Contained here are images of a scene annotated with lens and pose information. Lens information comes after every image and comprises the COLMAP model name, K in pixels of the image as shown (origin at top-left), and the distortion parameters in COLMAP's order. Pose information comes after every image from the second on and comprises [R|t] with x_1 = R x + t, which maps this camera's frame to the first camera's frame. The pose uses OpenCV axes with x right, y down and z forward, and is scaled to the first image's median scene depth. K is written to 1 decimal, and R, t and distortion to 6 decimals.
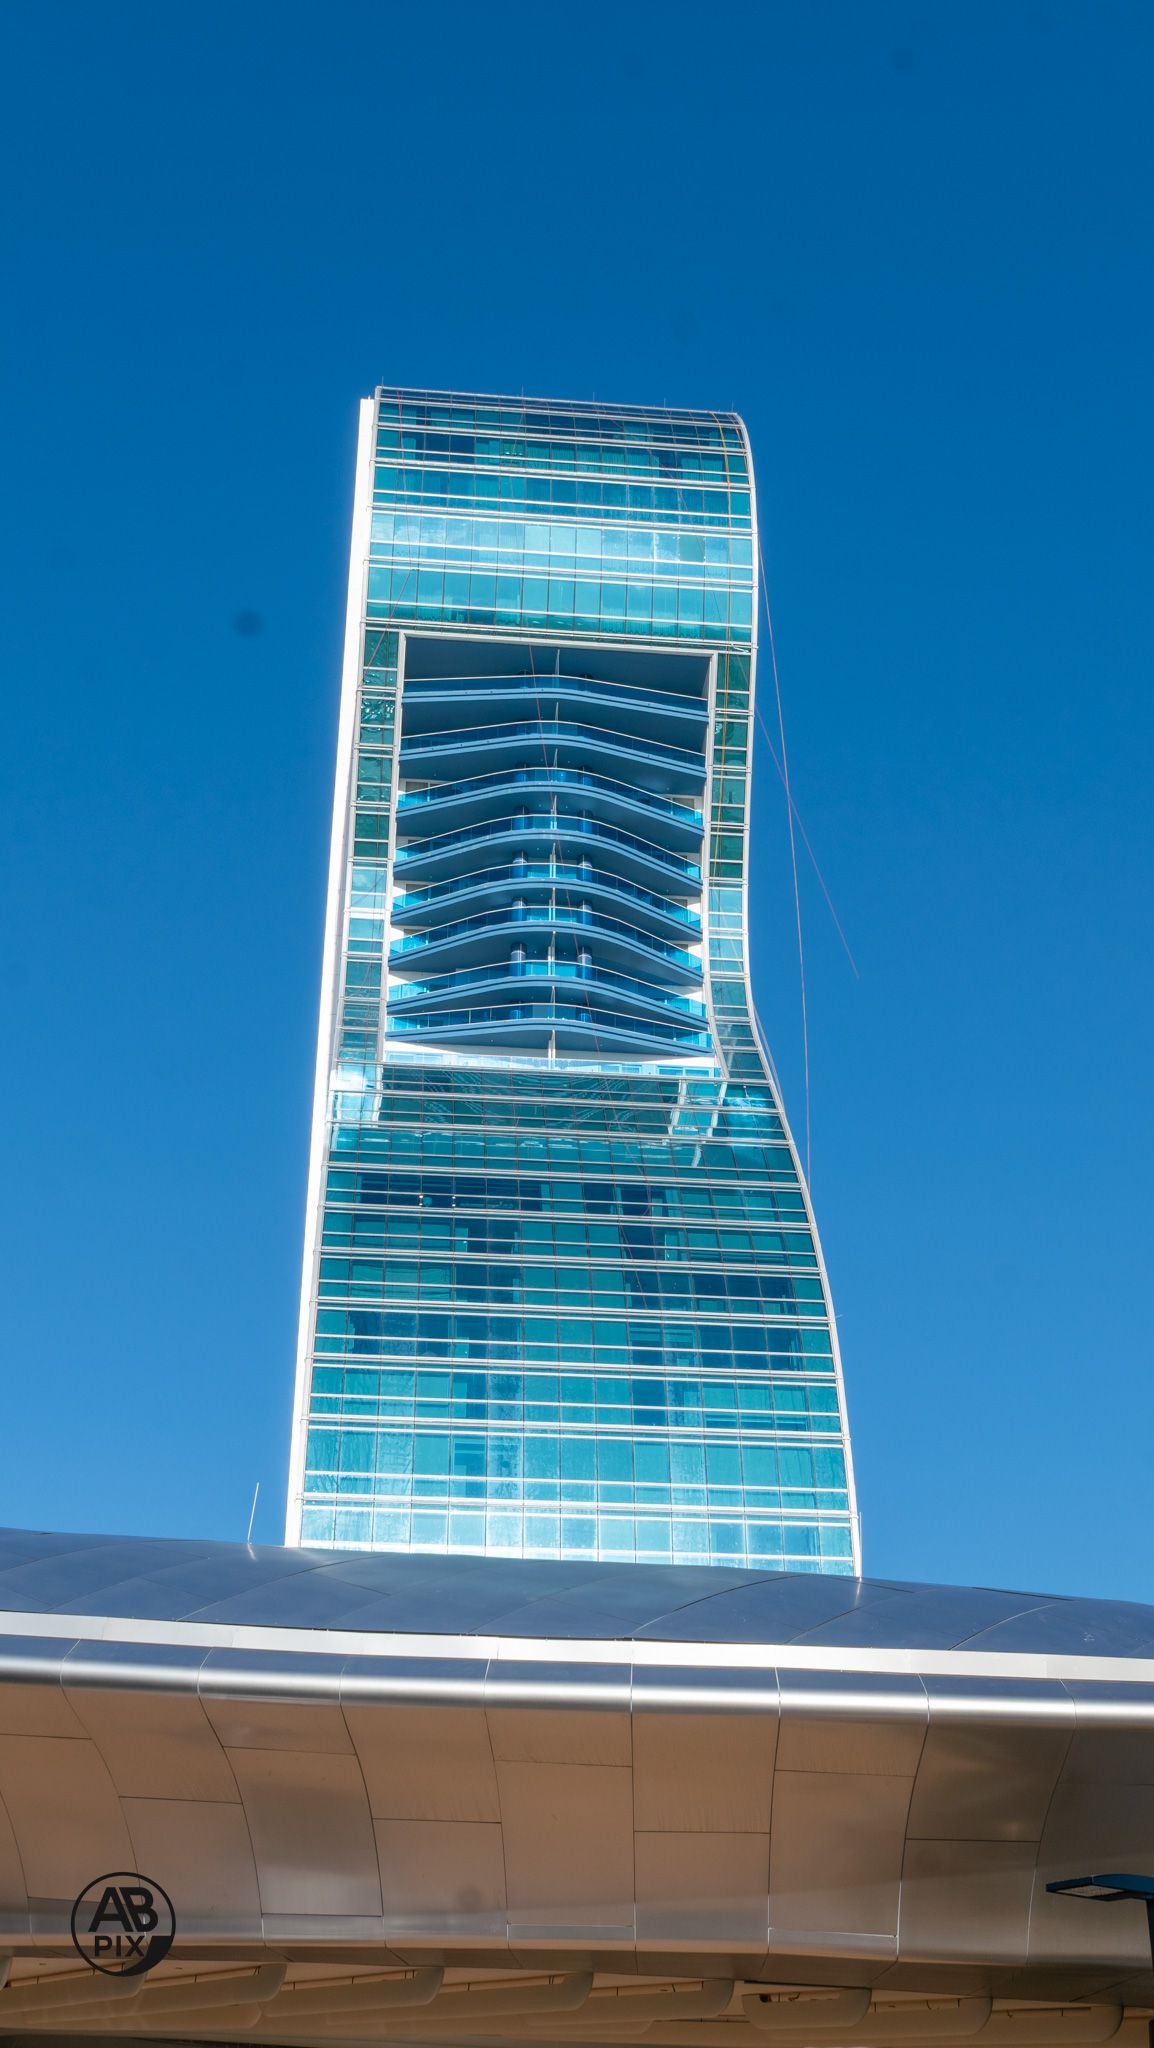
lens RADIAL K [[2421.4, 0, 577.0], [0, 2421.4, 1024.0], [0, 0, 1]] dist [-0.001641, -0.008937]
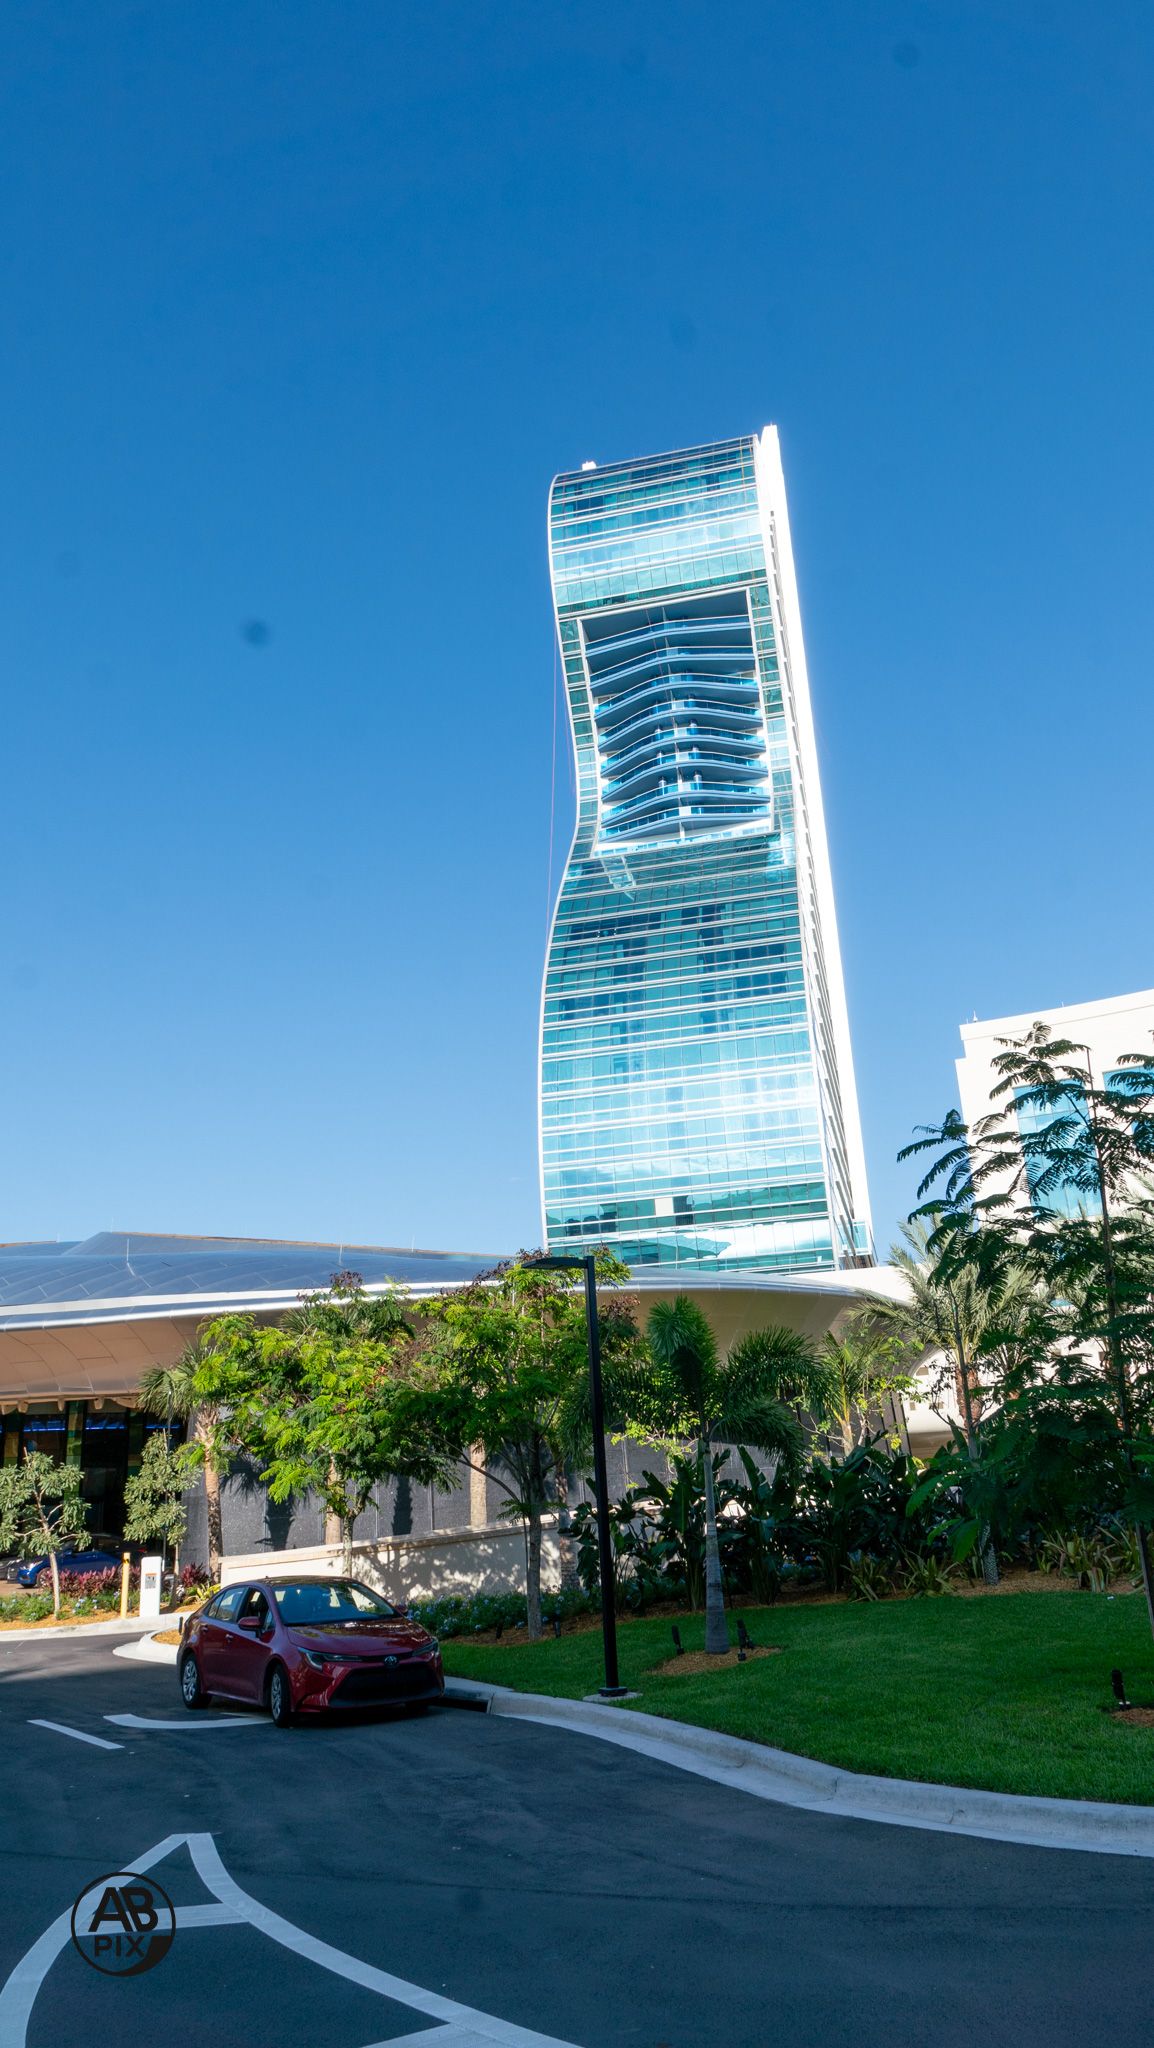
lens RADIAL K [[1384.4, 0, 585.9], [0, 1384.4, 1018.1], [0, 0, 1]] dist [-0.011204, 0.000757]
pose [[0.946398, -0.154498, -0.283656, 0.195832], [0.205213, 0.965772, 0.158655, -0.034986], [0.249435, -0.208361, 0.945710, -0.066347]]
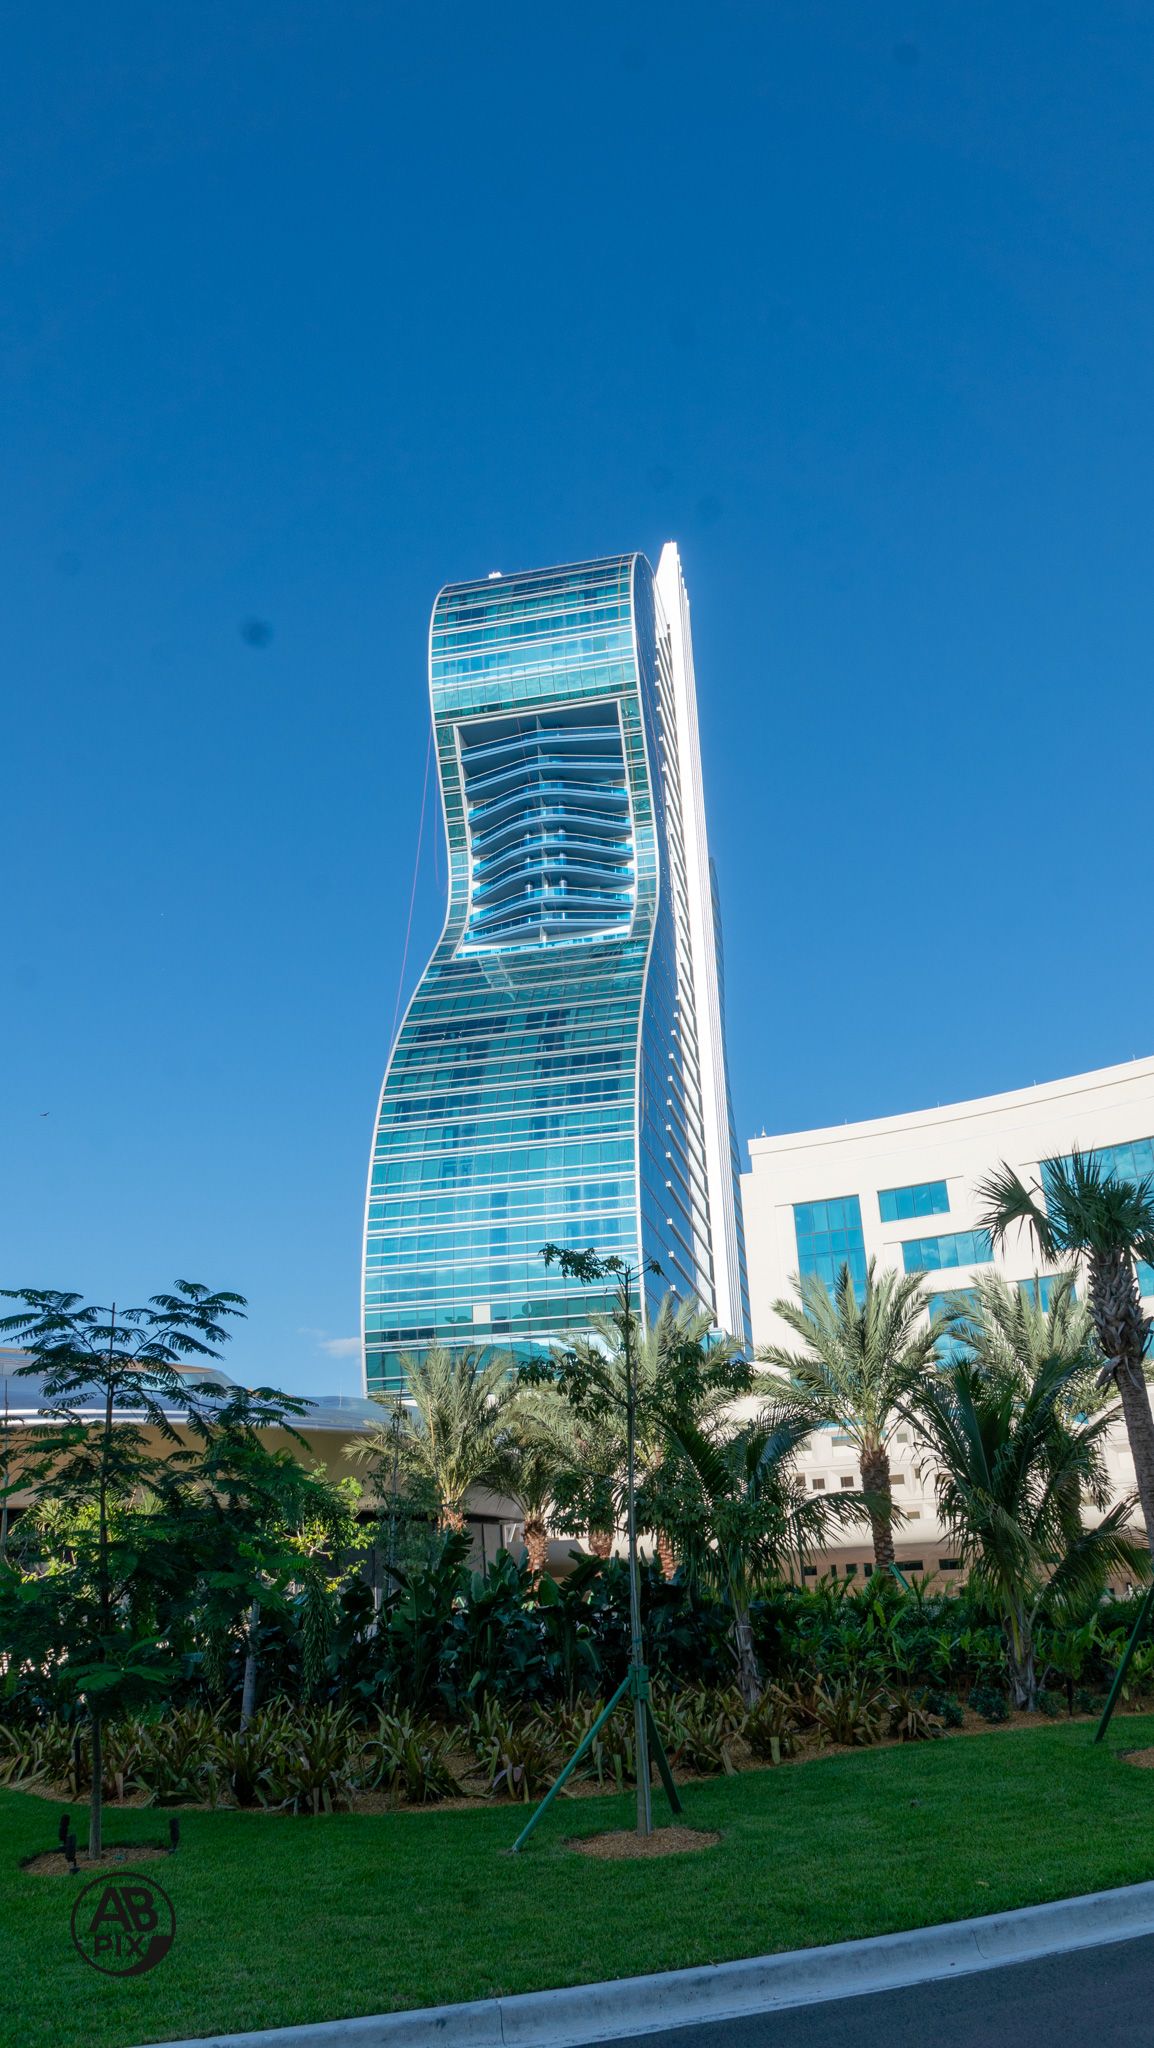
lens RADIAL K [[1384.4, 0, 585.9], [0, 1384.4, 1018.1], [0, 0, 1]] dist [-0.011204, 0.000757]
pose [[0.952725, -0.150687, -0.263836, 0.289383], [0.181664, 0.978554, 0.097110, -0.025545], [0.243544, -0.140449, 0.959667, -0.043654]]
